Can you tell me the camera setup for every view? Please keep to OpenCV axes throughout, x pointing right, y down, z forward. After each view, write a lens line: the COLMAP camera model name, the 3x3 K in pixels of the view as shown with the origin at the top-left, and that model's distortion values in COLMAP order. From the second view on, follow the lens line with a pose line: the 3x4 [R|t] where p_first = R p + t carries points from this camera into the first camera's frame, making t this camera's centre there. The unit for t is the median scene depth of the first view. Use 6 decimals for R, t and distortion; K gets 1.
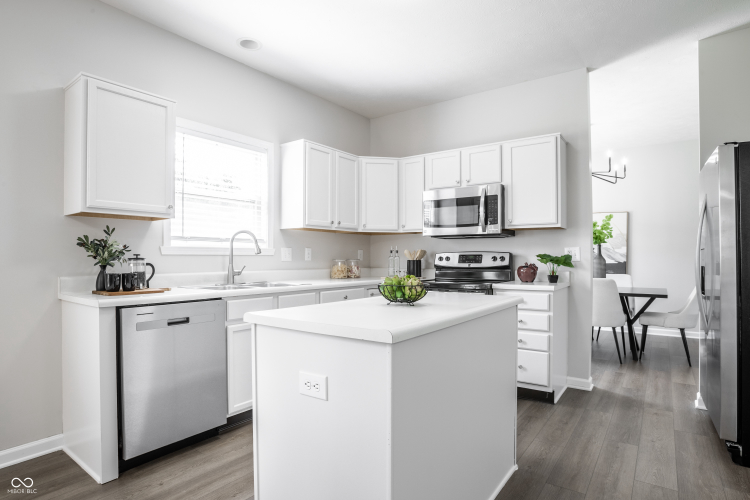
lens RADIAL K [[406.9, 0, 372.6], [0, 406.9, 254.9], [0, 0, 1]] dist [-0.065910, 0.017428]
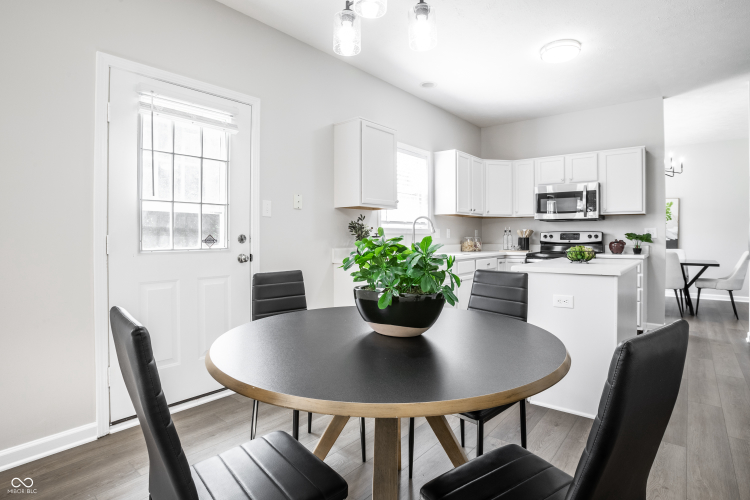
lens RADIAL K [[406.9, 0, 367.1], [0, 406.9, 232.0], [0, 0, 1]] dist [-0.065910, 0.017428]
pose [[0.998972, -0.000616, -0.045325, -0.398064], [0.000438, 0.999992, -0.003937, -0.000517], [0.045327, 0.003913, 0.998965, -0.381312]]
